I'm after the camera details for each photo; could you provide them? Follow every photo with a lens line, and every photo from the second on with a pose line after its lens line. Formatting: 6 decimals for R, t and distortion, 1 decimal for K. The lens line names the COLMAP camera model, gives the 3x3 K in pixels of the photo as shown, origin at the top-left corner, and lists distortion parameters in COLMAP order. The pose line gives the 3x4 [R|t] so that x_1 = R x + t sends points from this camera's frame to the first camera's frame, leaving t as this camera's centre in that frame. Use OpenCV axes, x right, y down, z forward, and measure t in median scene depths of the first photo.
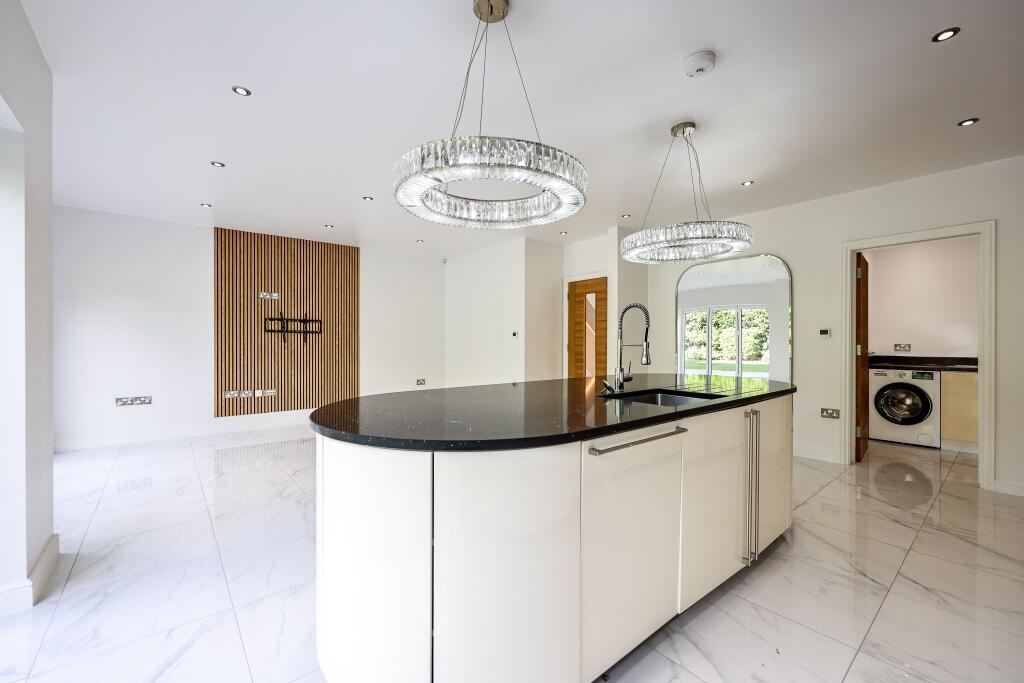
lens RADIAL K [[409.5, 0, 509.6], [0, 409.5, 338.9], [0, 0, 1]] dist [0.001912, -0.000051]
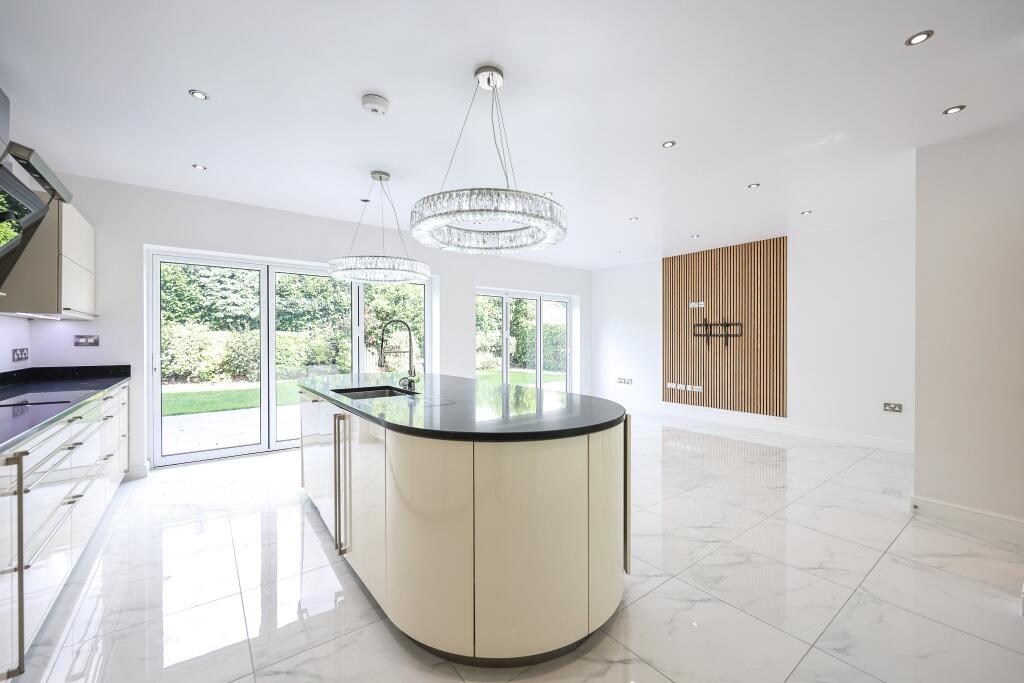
lens RADIAL K [[409.5, 0, 510.7], [0, 409.5, 345.9], [0, 0, 1]] dist [0.001912, -0.000051]
pose [[-0.032854, 0.012552, -0.999381, 0.576072], [-0.003244, 0.999915, 0.012666, -0.002149], [0.999455, 0.003658, -0.032811, 0.506658]]
